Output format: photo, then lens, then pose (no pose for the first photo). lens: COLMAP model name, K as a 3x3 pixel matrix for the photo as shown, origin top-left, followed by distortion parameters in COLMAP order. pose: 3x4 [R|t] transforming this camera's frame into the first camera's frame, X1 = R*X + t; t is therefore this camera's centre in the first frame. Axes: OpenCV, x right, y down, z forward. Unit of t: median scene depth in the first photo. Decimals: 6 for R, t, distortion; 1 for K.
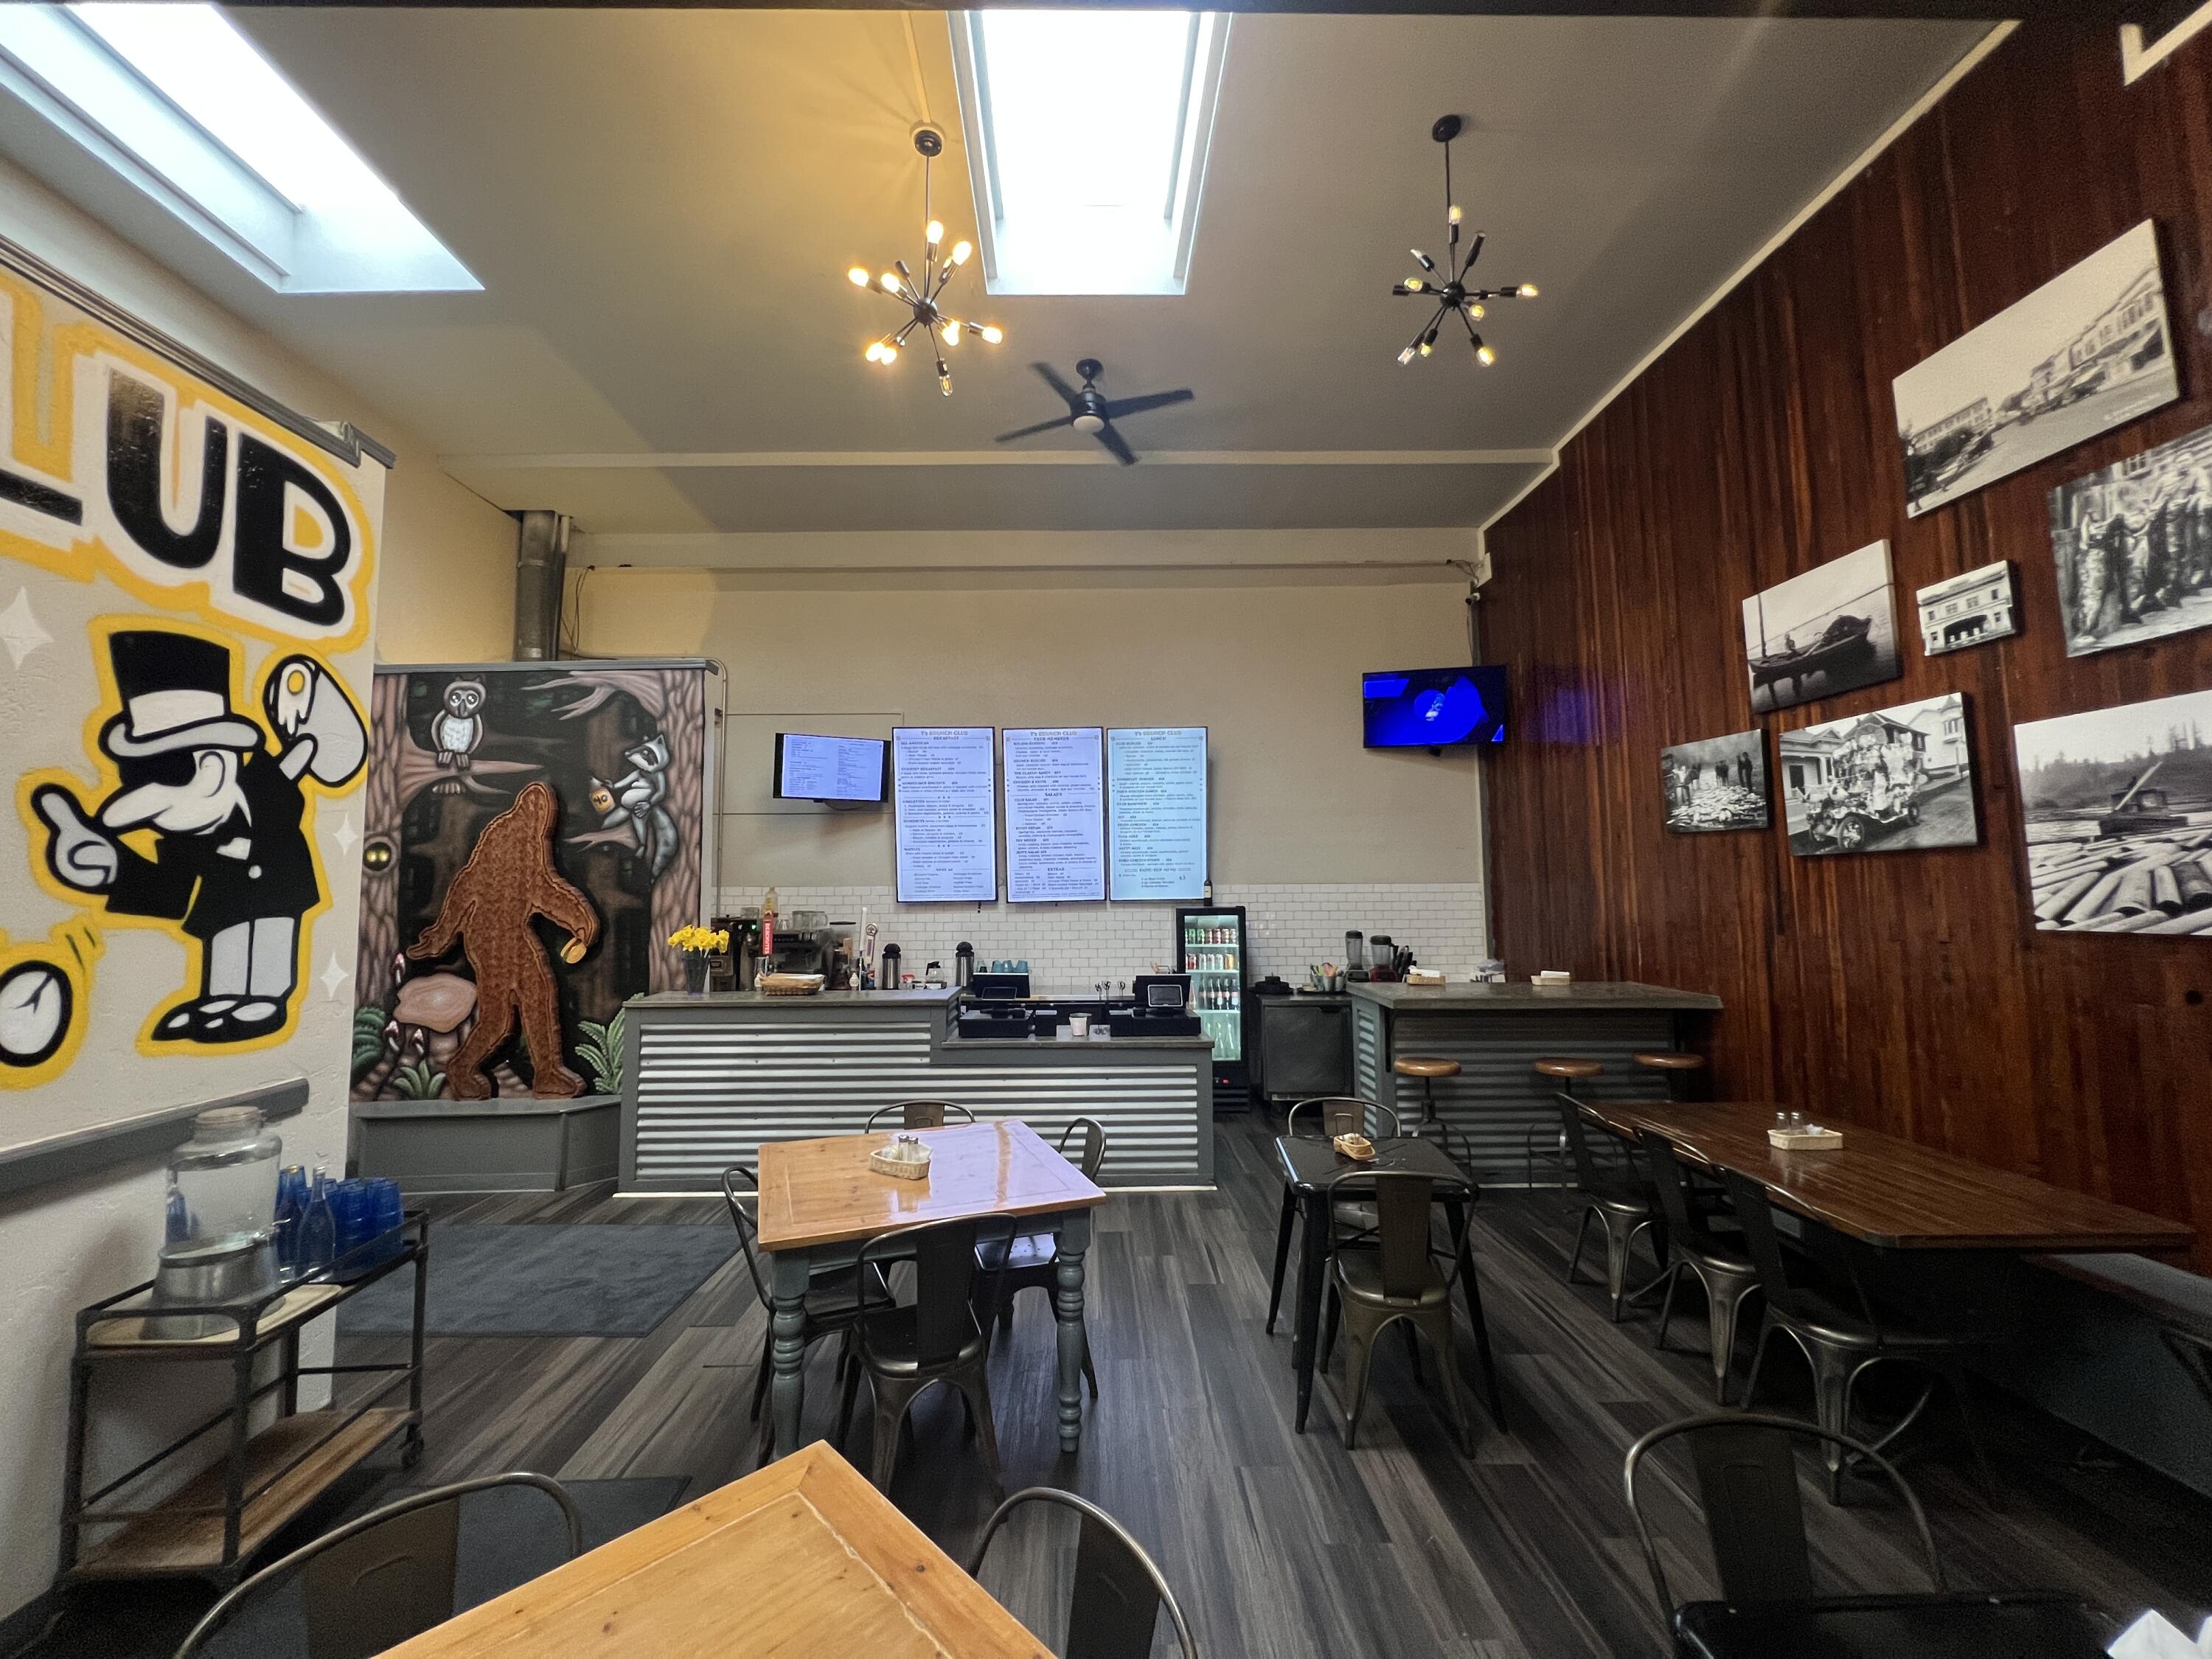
lens RADIAL K [[883.8, 0, 1096.3], [0, 883.8, 824.9], [0, 0, 1]] dist [-0.003051, 0.000379]
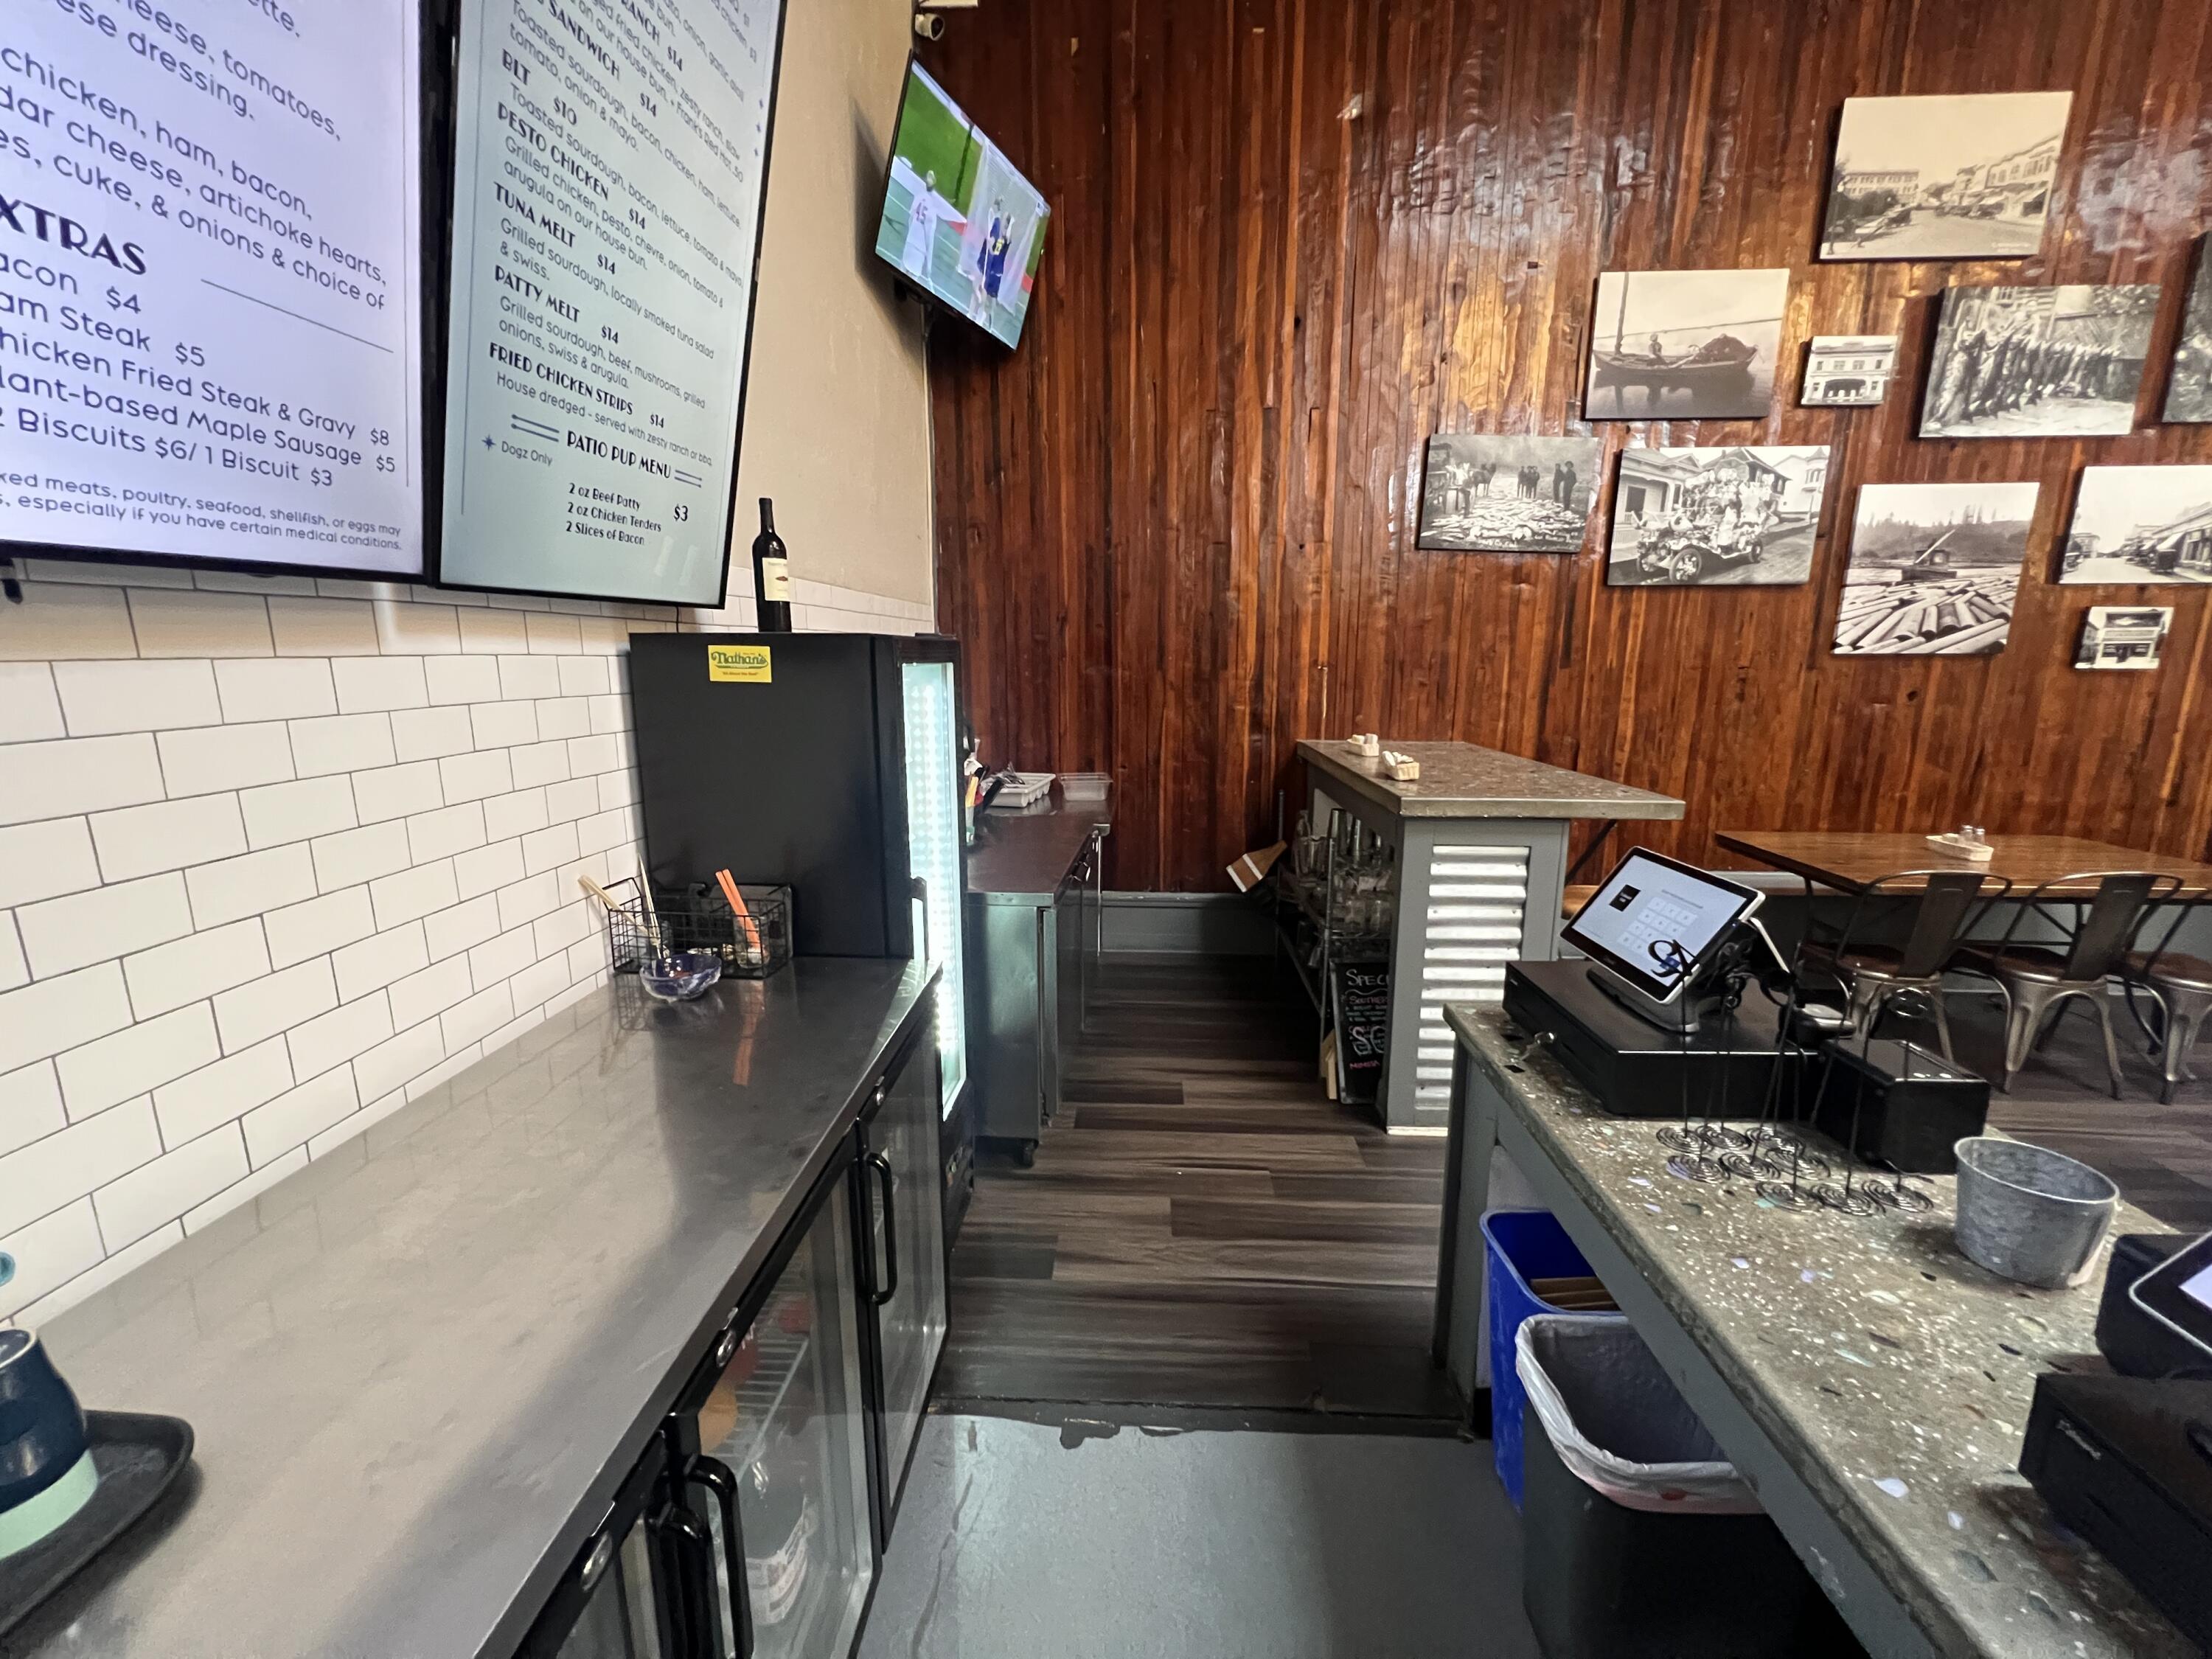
lens RADIAL K [[886.5, 0, 1099.4], [0, 886.5, 823.0], [0, 0, 1]] dist [-0.002033, 0.000448]
pose [[0.079022, -0.183243, 0.979886, -0.262545], [-0.079156, 0.978703, 0.189406, 0.156287], [-0.993725, -0.092531, 0.062834, 1.527038]]
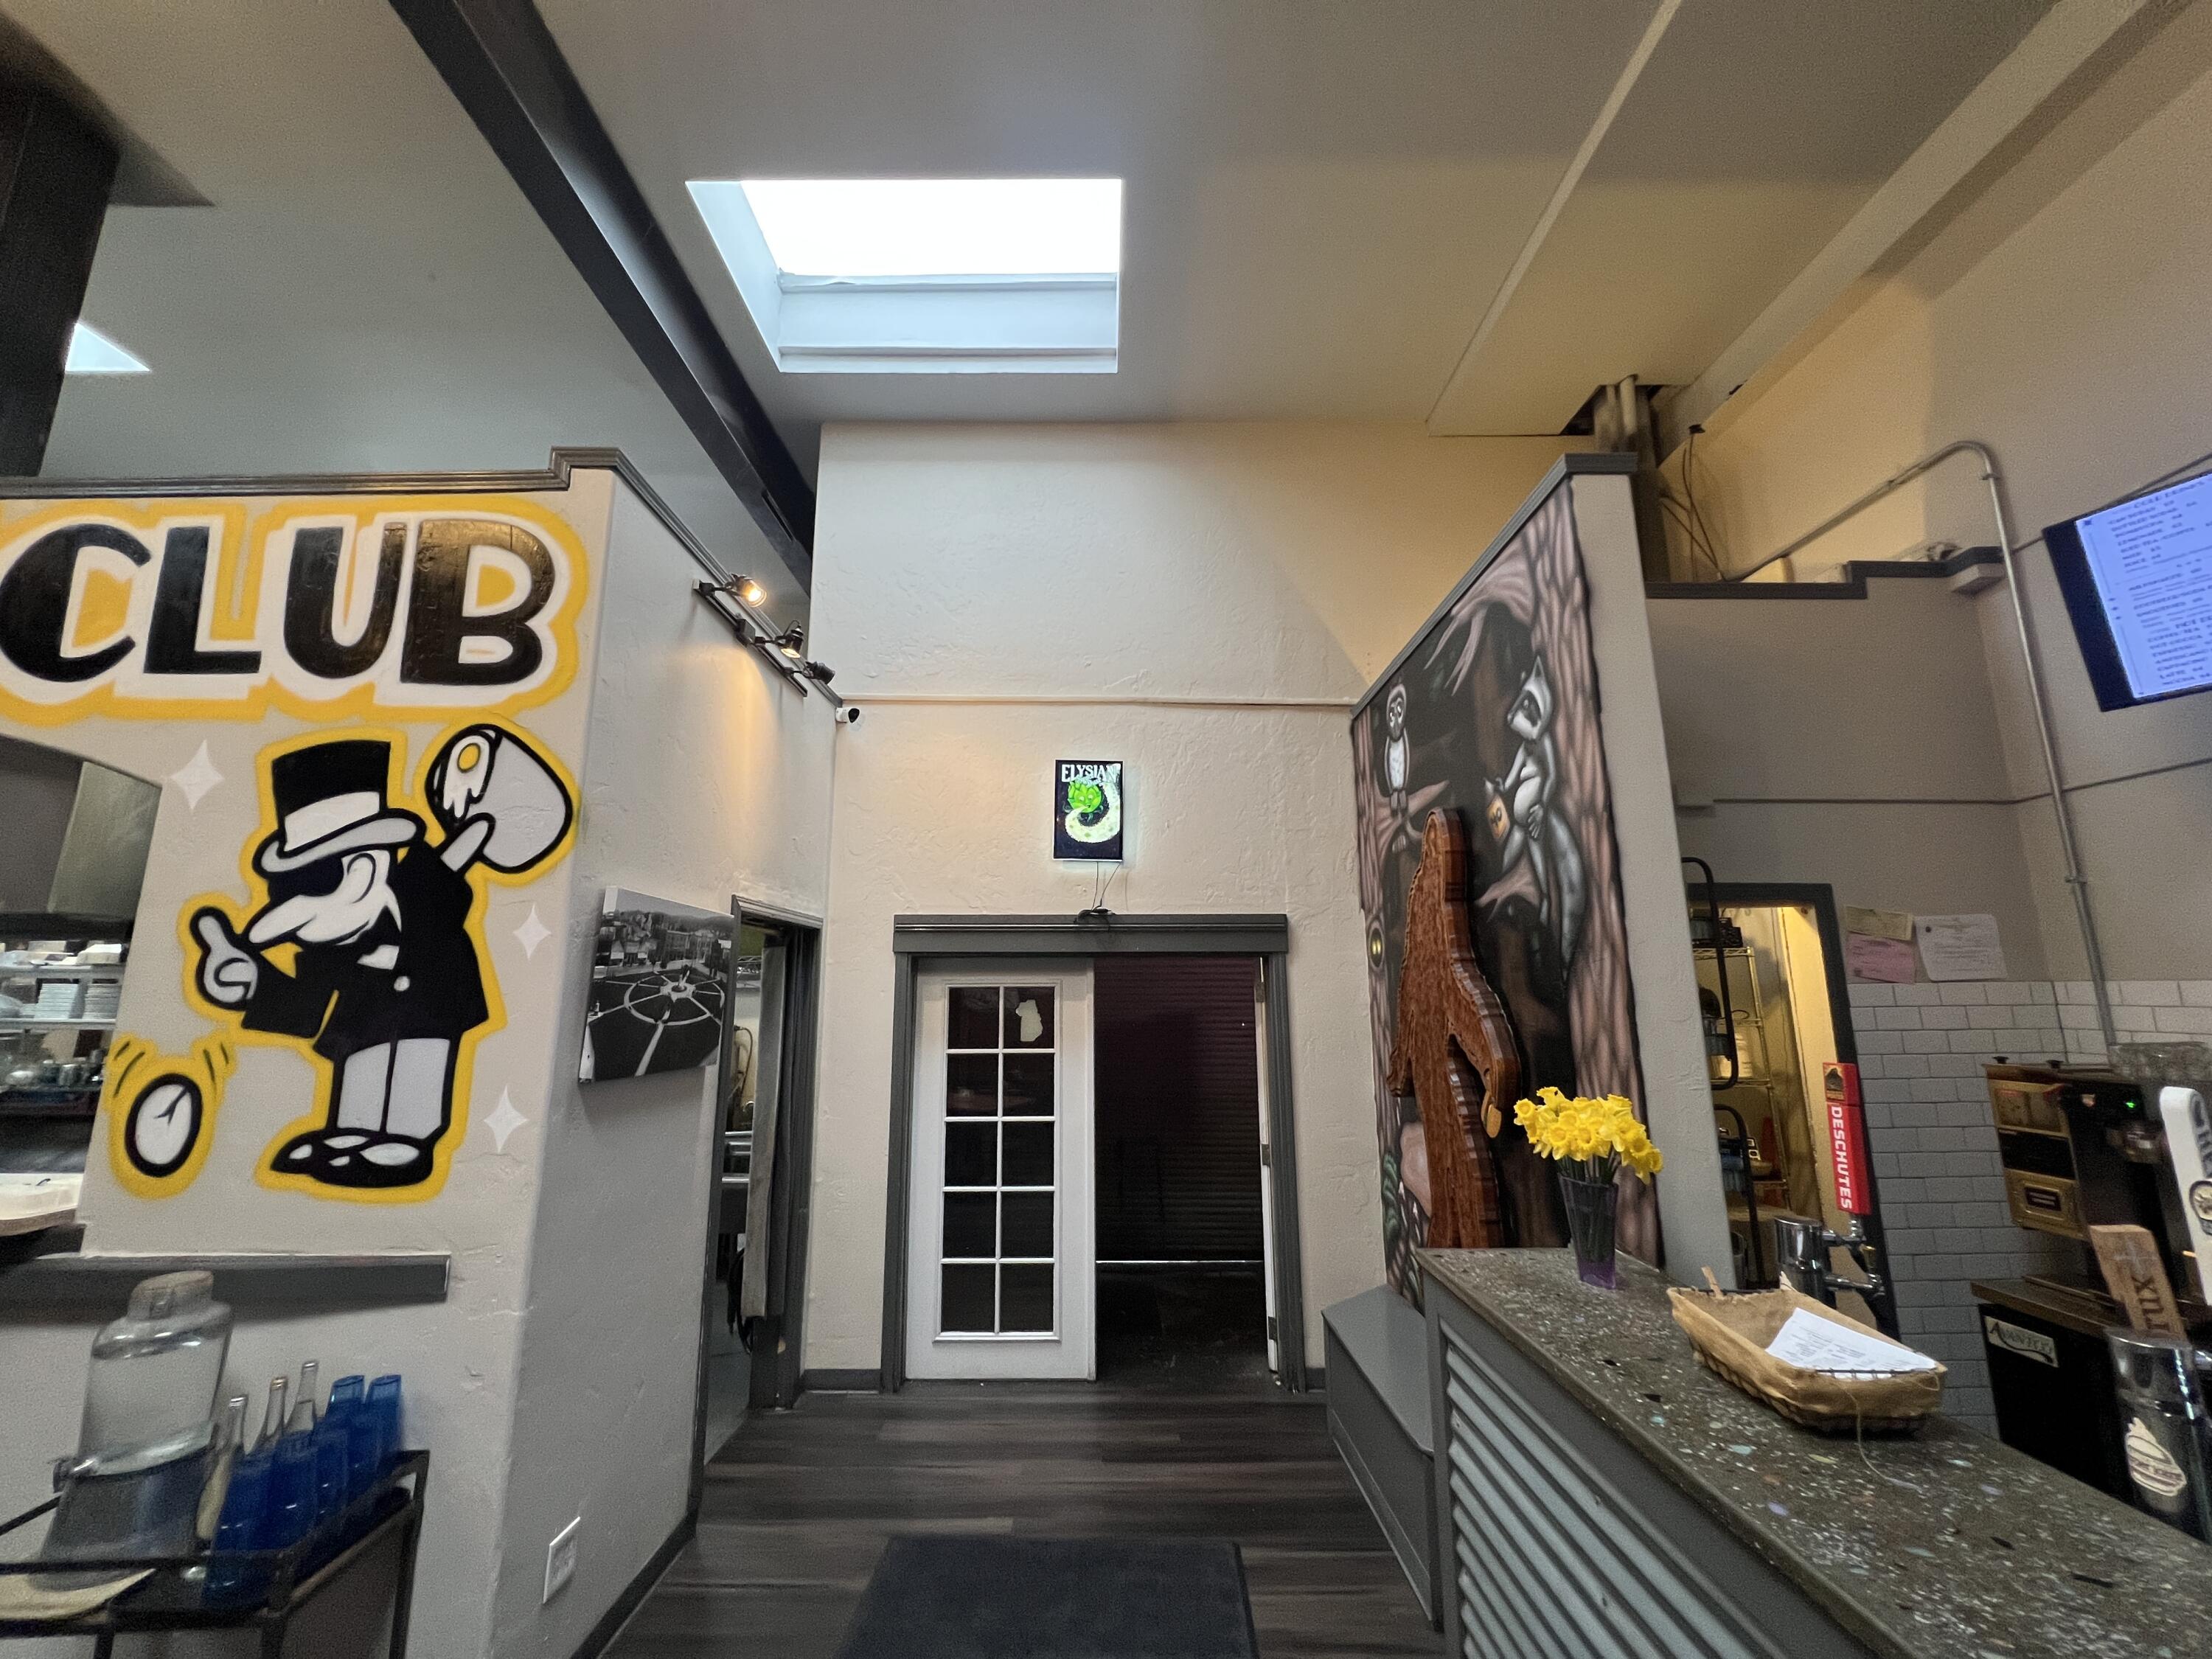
lens RADIAL K [[886.5, 0, 1098.0], [0, 886.5, 826.3], [0, 0, 1]] dist [-0.002033, 0.000448]
pose [[-0.025462, -0.179297, -0.983466, -0.058506], [0.080729, 0.980203, -0.180792, 0.069486], [0.996411, -0.083998, -0.010483, 1.037417]]
